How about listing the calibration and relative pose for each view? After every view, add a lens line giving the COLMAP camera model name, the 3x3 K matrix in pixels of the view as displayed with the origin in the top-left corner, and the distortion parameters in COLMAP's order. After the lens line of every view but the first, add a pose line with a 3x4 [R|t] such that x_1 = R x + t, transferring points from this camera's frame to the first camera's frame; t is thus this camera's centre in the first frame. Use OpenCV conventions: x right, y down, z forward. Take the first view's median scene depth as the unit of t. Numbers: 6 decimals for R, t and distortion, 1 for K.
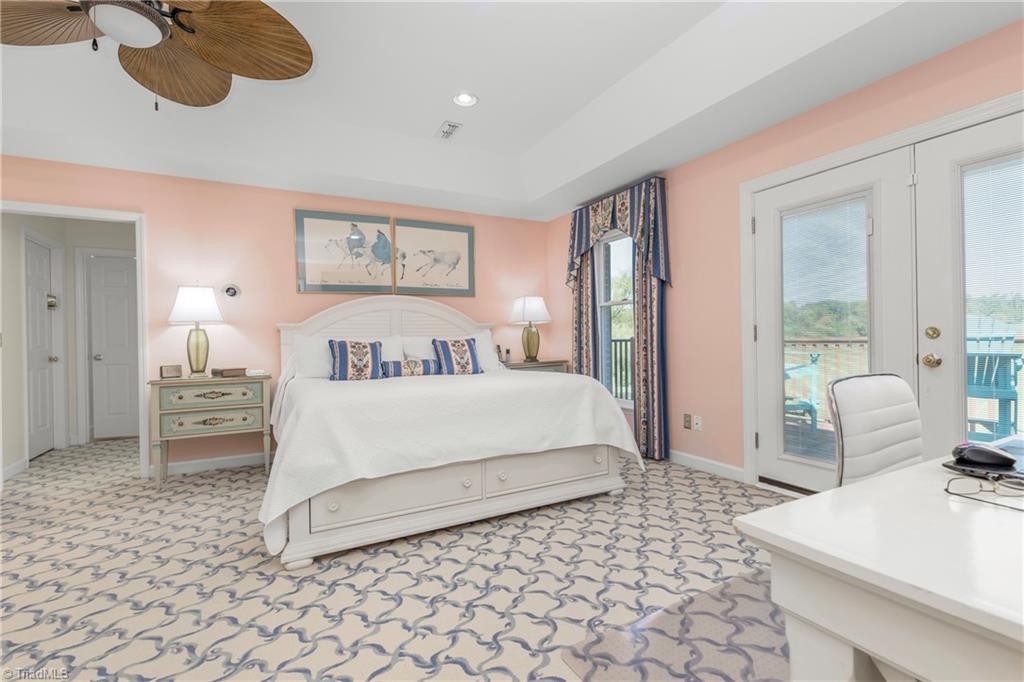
lens RADIAL K [[468.3, 0, 512.8], [0, 468.3, 341.5], [0, 0, 1]] dist [0.000401, 0.000180]
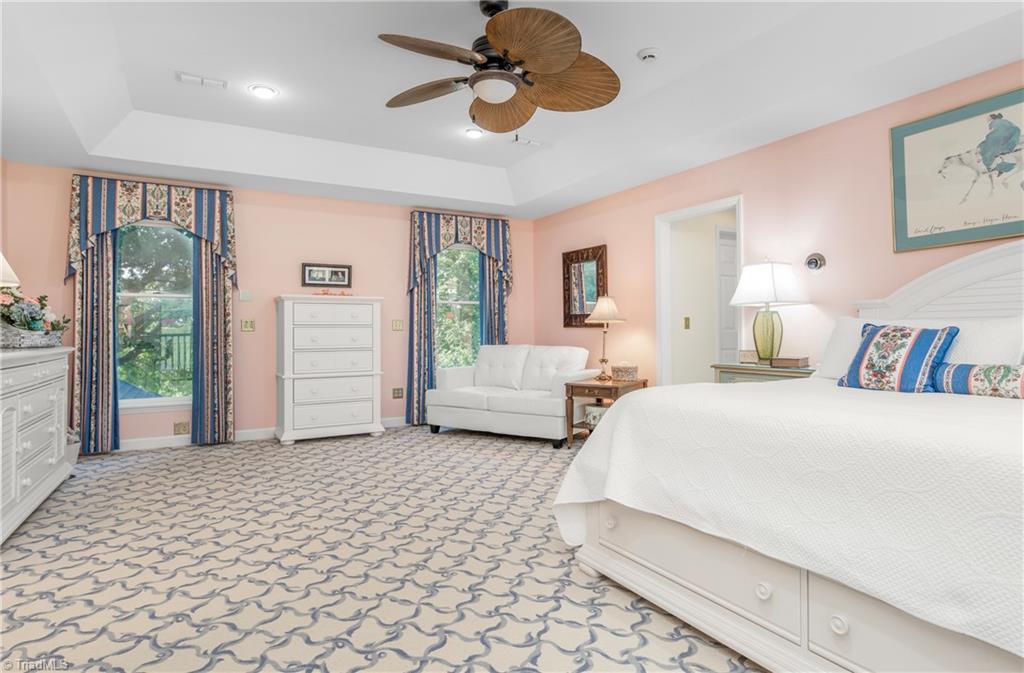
lens RADIAL K [[559.3, 0, 512.8], [0, 559.3, 331.8], [0, 0, 1]] dist [-0.001333, -0.001897]
pose [[0.022632, 0.017228, -0.999595, 0.387022], [0.002706, 0.999847, 0.017294, -0.007349], [0.999740, -0.003096, 0.022582, 0.506276]]
